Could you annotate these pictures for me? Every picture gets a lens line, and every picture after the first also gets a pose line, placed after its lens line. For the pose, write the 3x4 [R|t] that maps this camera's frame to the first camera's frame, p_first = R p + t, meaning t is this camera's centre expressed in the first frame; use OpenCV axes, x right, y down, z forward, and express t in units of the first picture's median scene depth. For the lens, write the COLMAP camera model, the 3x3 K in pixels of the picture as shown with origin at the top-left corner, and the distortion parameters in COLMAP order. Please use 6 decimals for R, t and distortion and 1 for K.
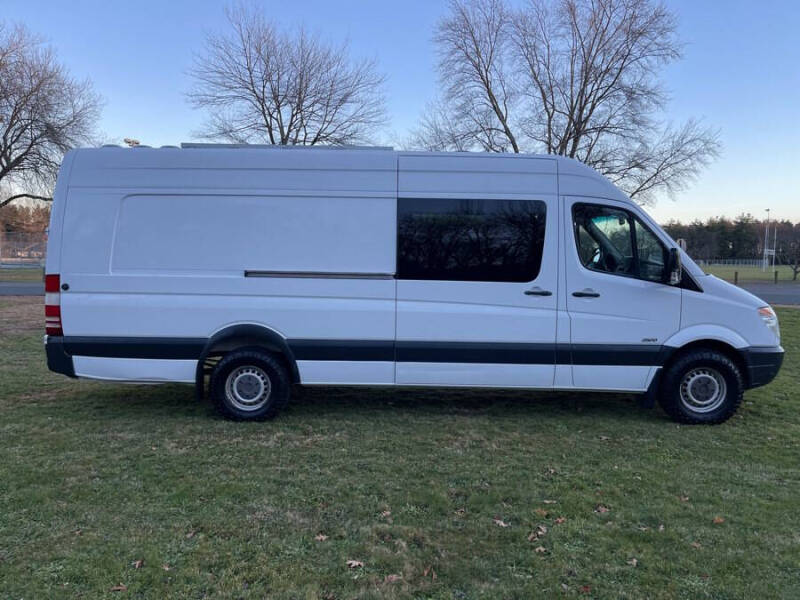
lens RADIAL K [[603.1, 0, 401.7], [0, 603.1, 296.8], [0, 0, 1]] dist [0.083967, -0.114545]
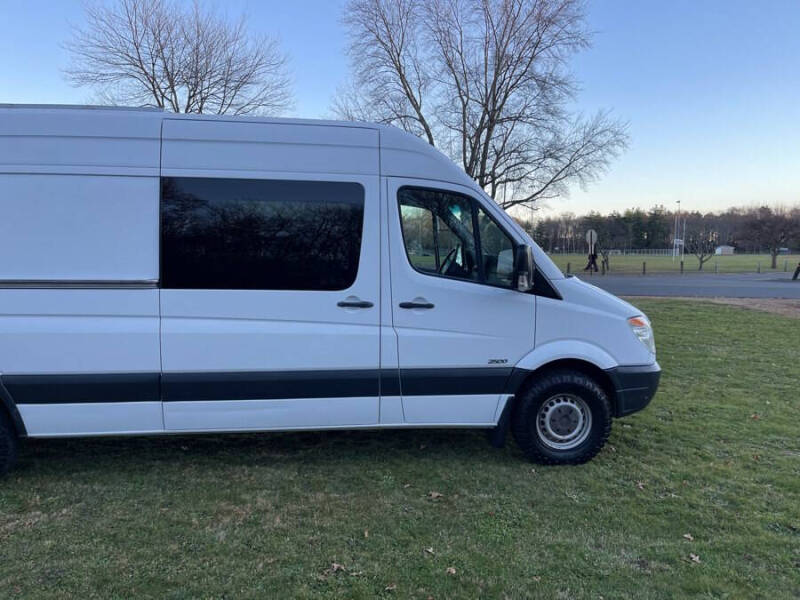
lens RADIAL K [[603.1, 0, 400.7], [0, 603.1, 297.1], [0, 0, 1]] dist [0.083967, -0.114545]
pose [[0.993866, -0.015406, 0.109511, 0.196674], [0.013766, 0.999782, 0.015713, -0.026035], [-0.109729, -0.014109, 0.993861, 0.236065]]
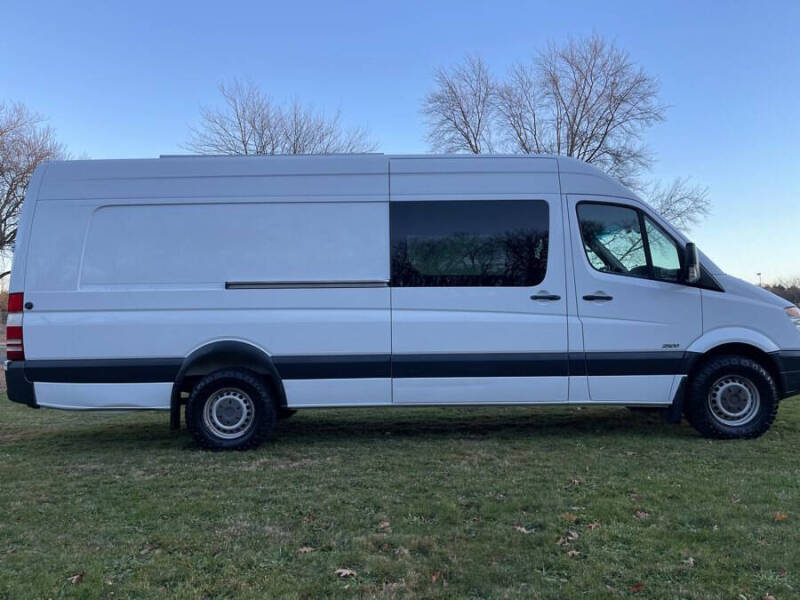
lens RADIAL K [[603.1, 0, 401.2], [0, 603.1, 300.1], [0, 0, 1]] dist [0.083967, -0.114545]
pose [[0.999571, -0.028641, 0.006128, 0.000982], [0.029163, 0.992628, -0.117641, 0.098273], [-0.002714, 0.117769, 0.993037, 0.088073]]
